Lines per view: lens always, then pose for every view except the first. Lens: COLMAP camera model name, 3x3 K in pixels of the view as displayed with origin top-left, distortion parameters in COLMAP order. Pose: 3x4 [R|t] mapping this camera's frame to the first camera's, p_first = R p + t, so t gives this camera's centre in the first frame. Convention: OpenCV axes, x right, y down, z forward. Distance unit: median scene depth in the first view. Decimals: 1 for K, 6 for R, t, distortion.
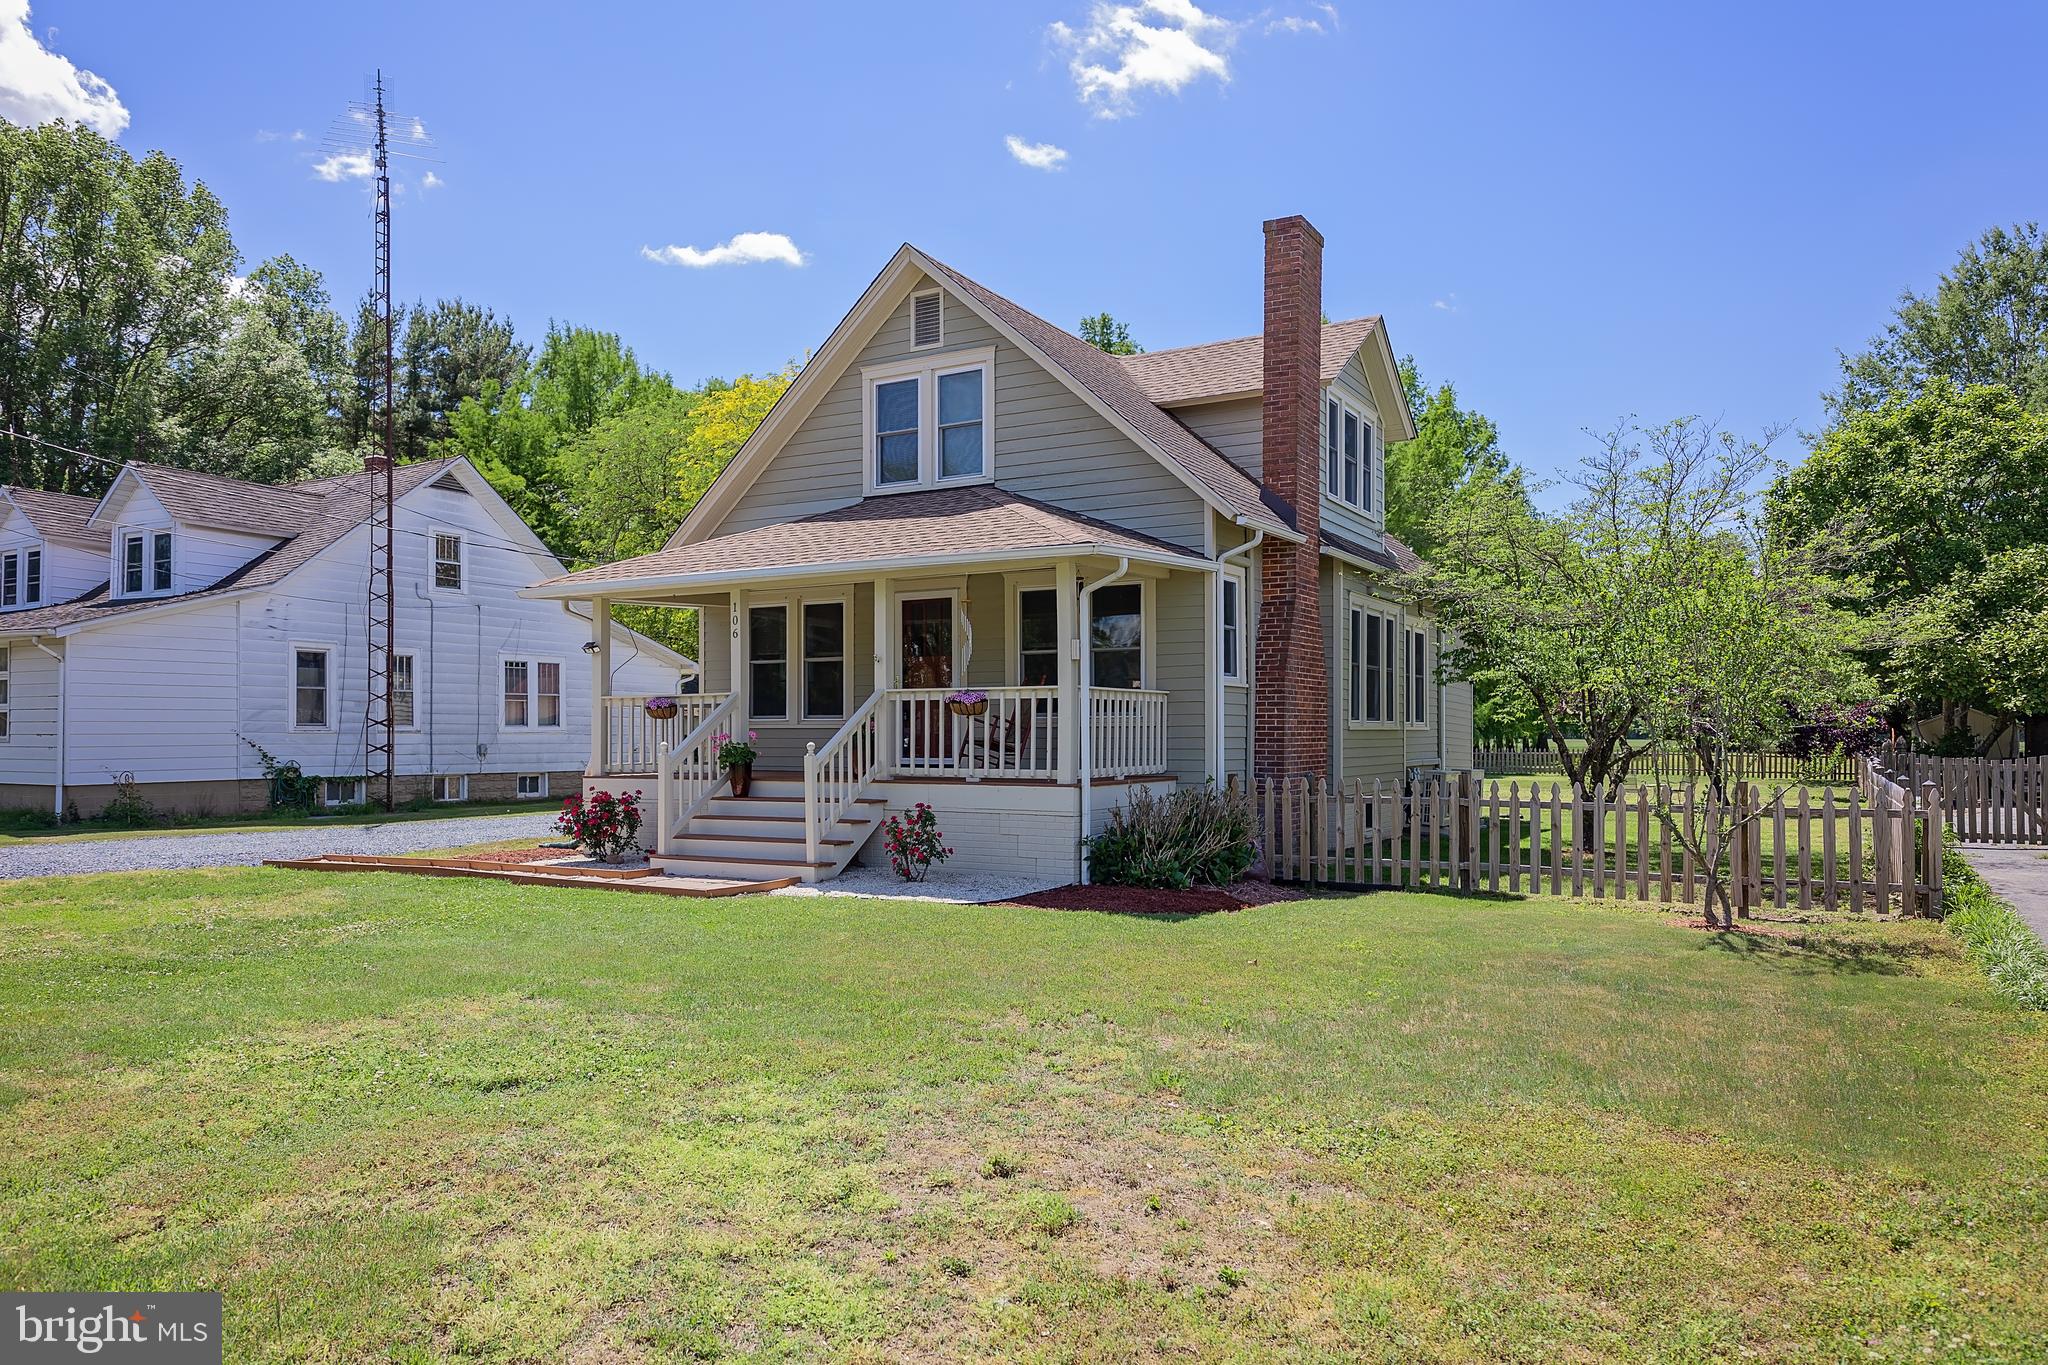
lens RADIAL K [[1504.1, 0, 1029.4], [0, 1504.1, 689.9], [0, 0, 1]] dist [0.007175, -0.000840]
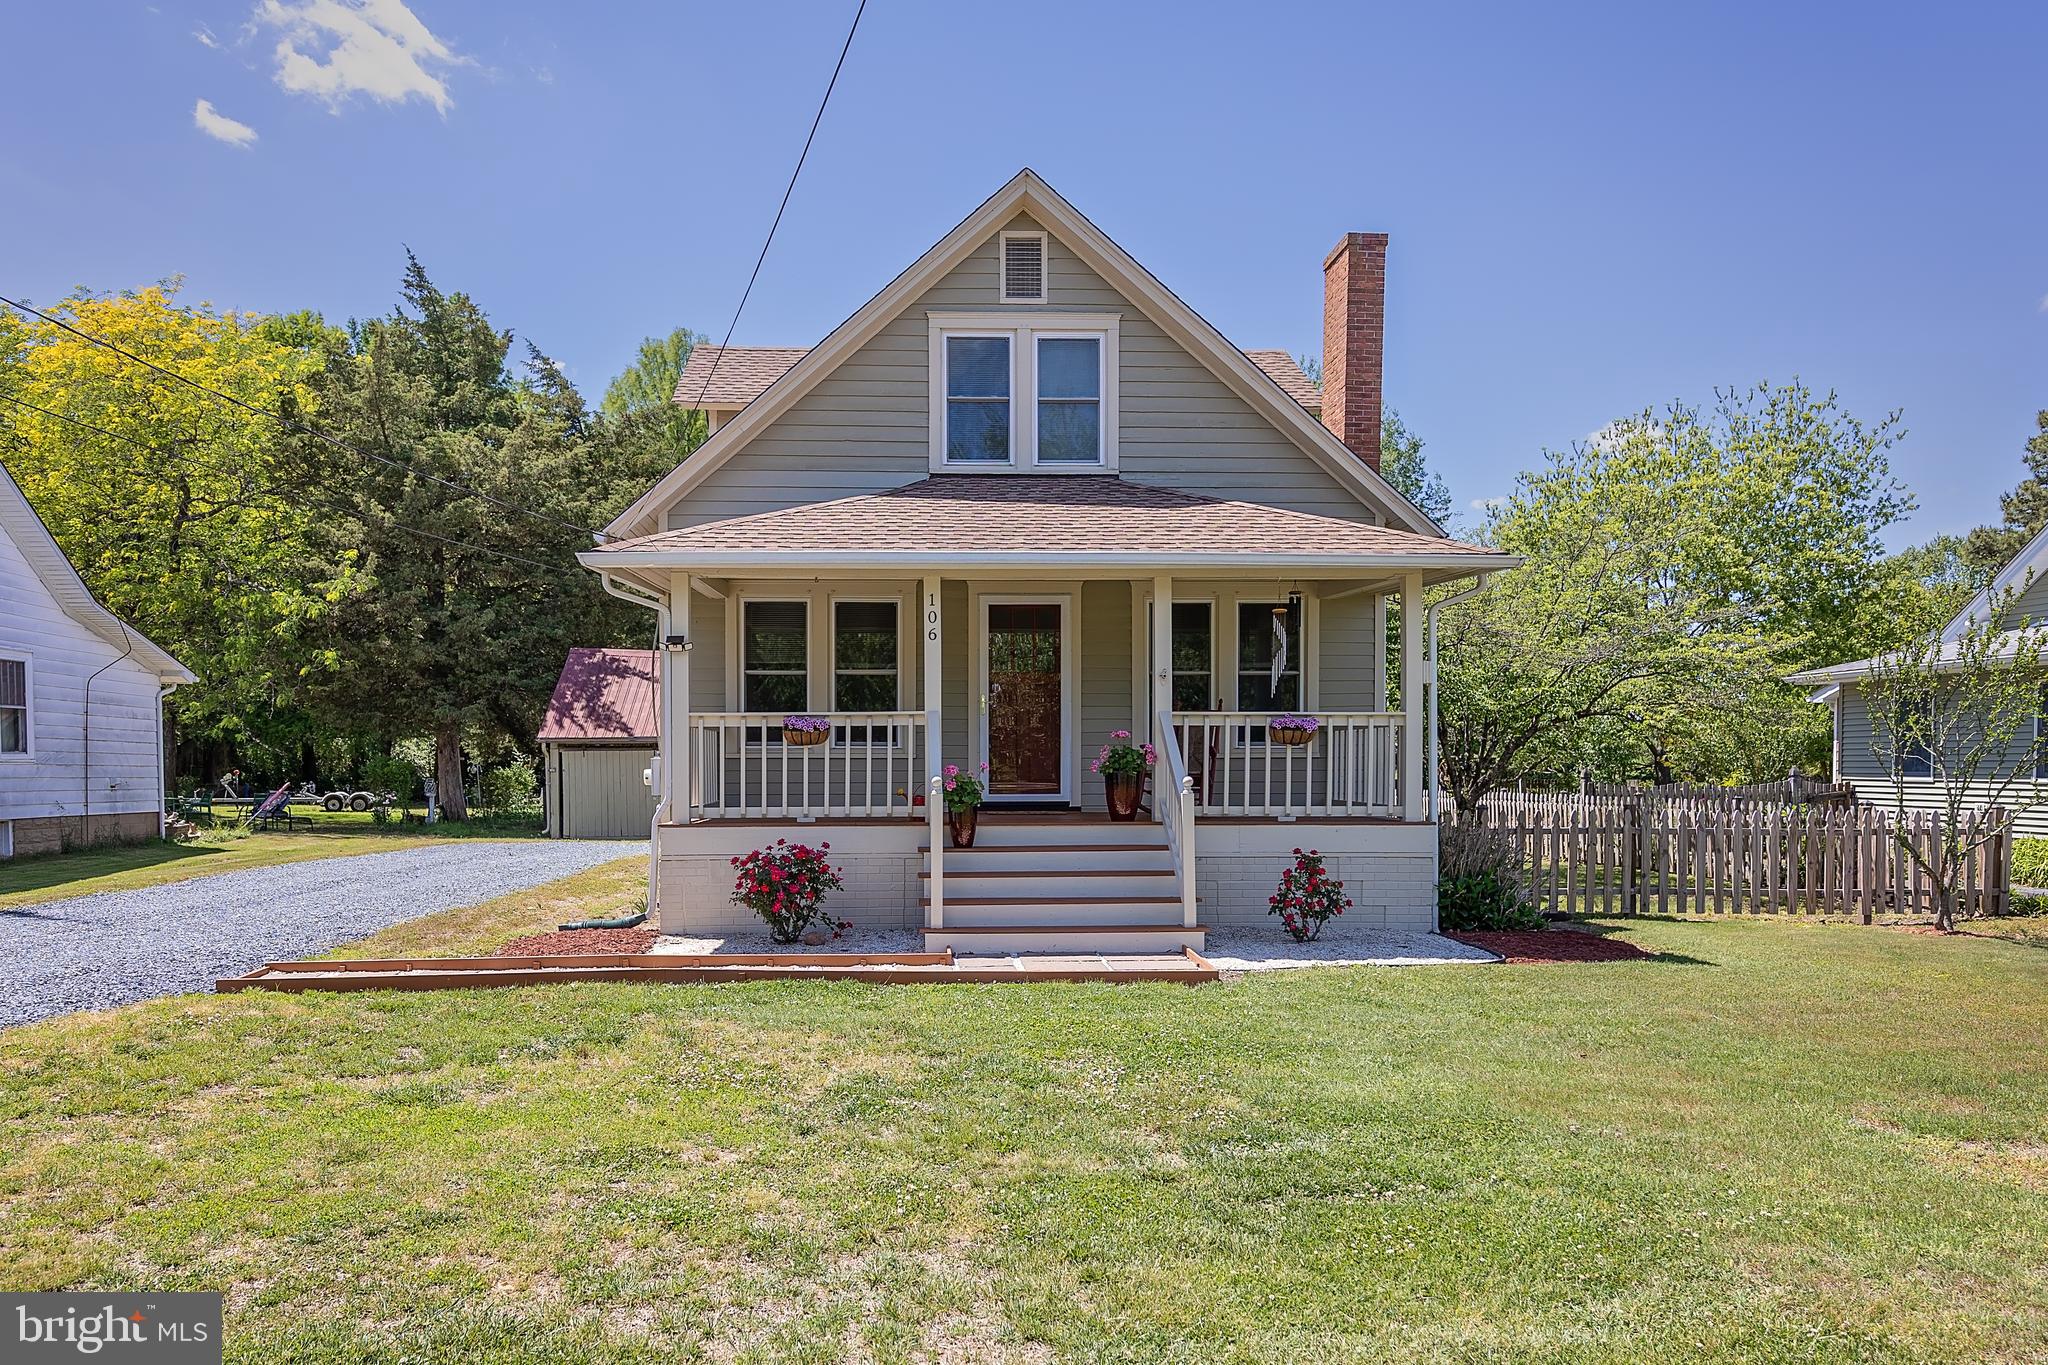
lens RADIAL K [[1382.2, 0, 968.3], [0, 1382.2, 793.6], [0, 0, 1]] dist [-0.015198, -0.006519]
pose [[0.839581, -0.008987, 0.543160, -0.510497], [-0.017151, 0.998926, 0.043038, 0.012076], [-0.542964, -0.045450, 0.838525, 0.364434]]
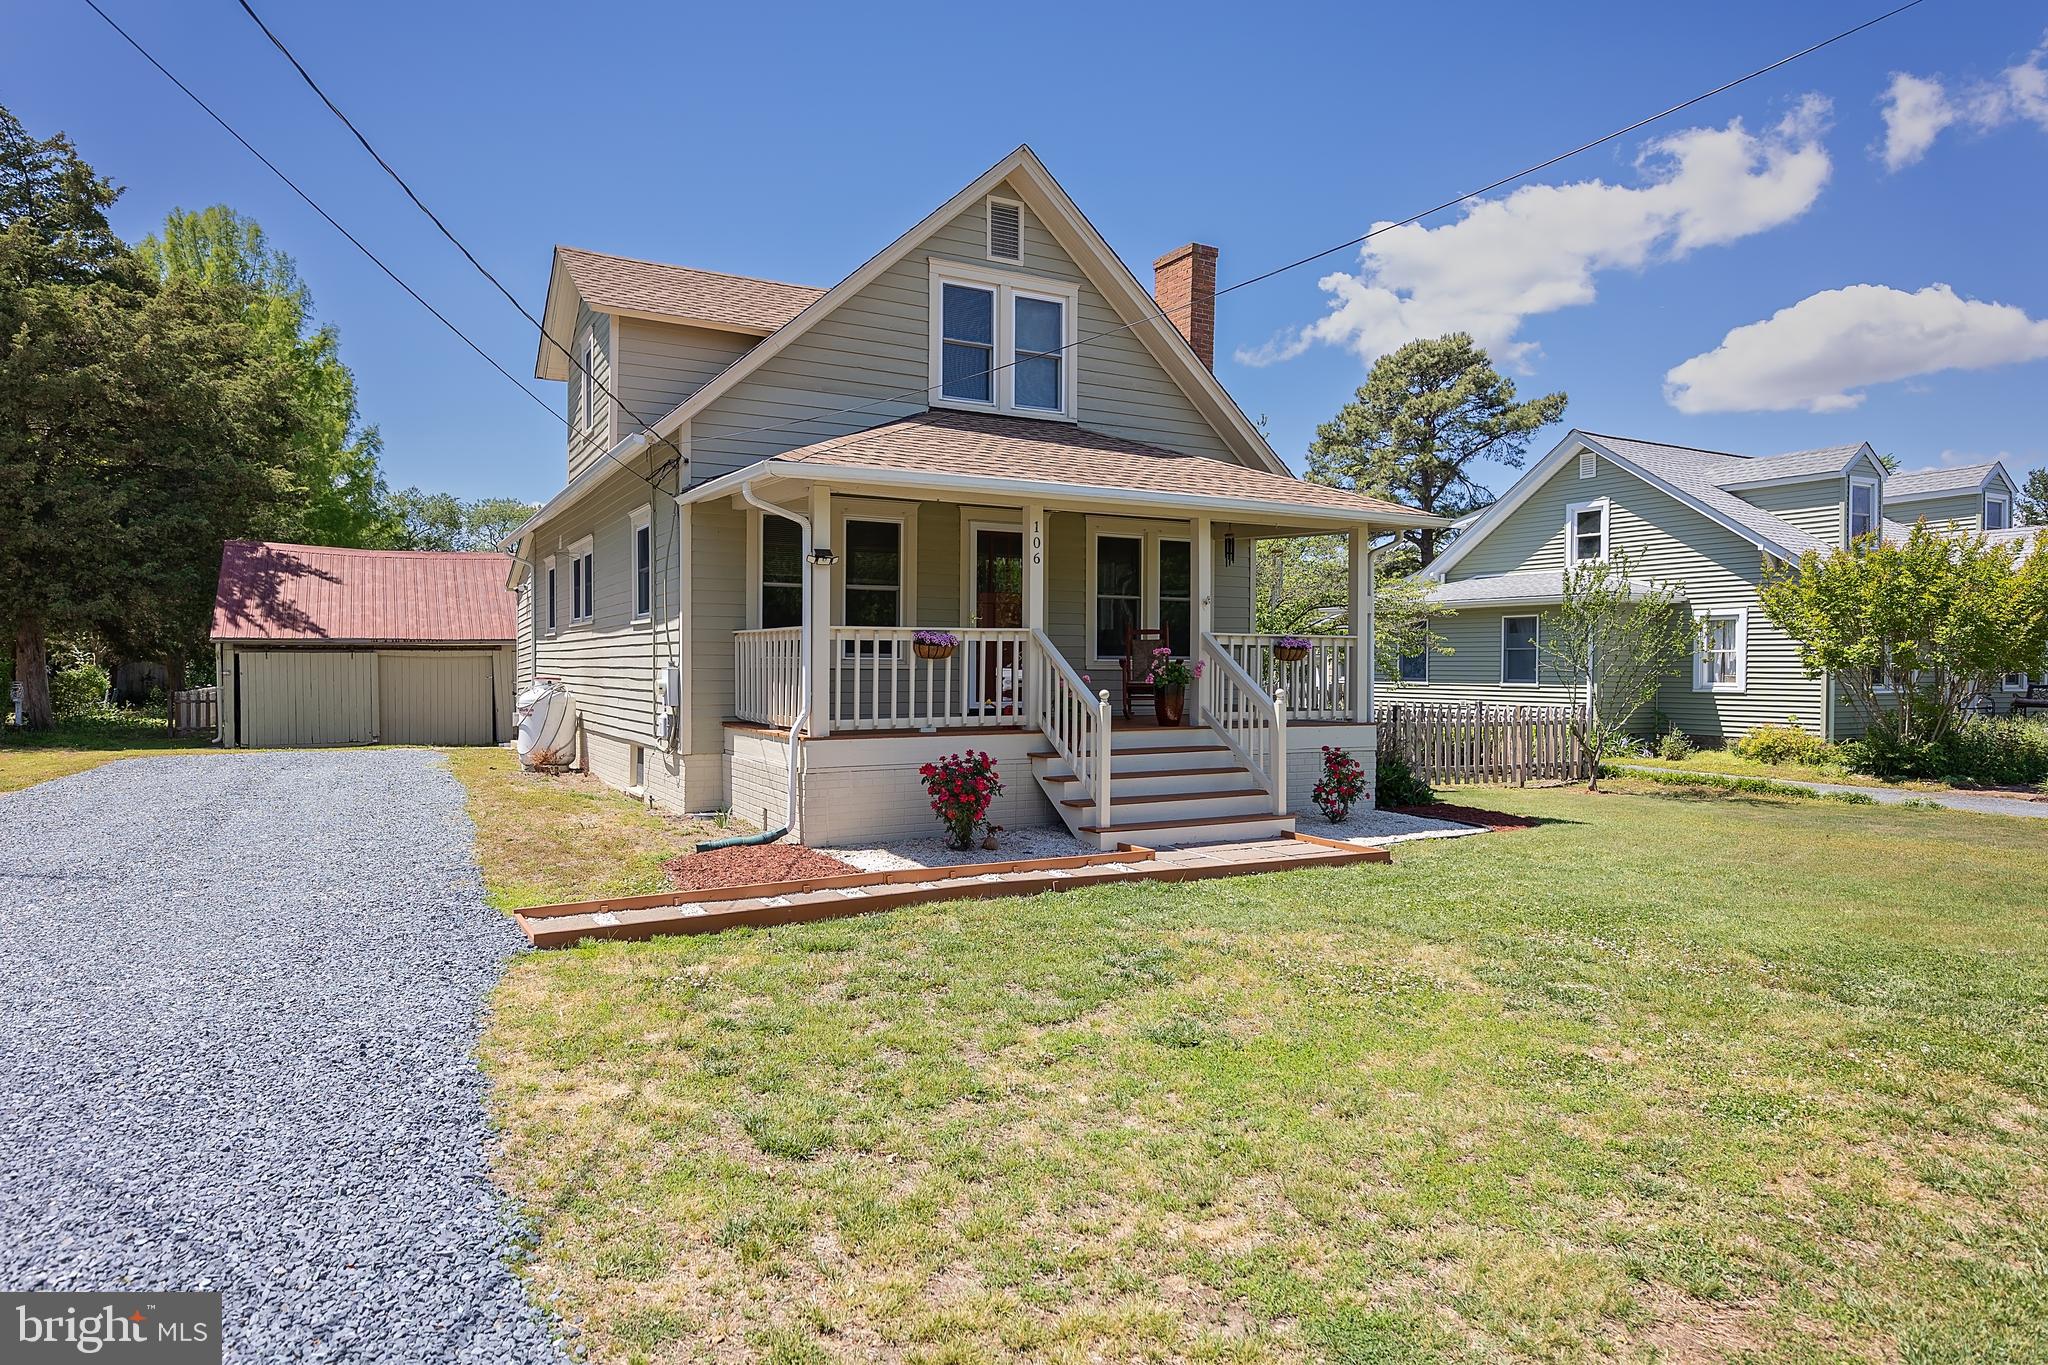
lens RADIAL K [[1192.2, 0, 1008.1], [0, 1192.2, 675.1], [0, 0, 1]] dist [-0.000931, 0.003386]
pose [[0.516615, -0.000625, 0.856217, -0.698385], [-0.030614, 0.999347, 0.019201, 0.014124], [-0.855670, -0.036131, 0.516259, 0.608417]]
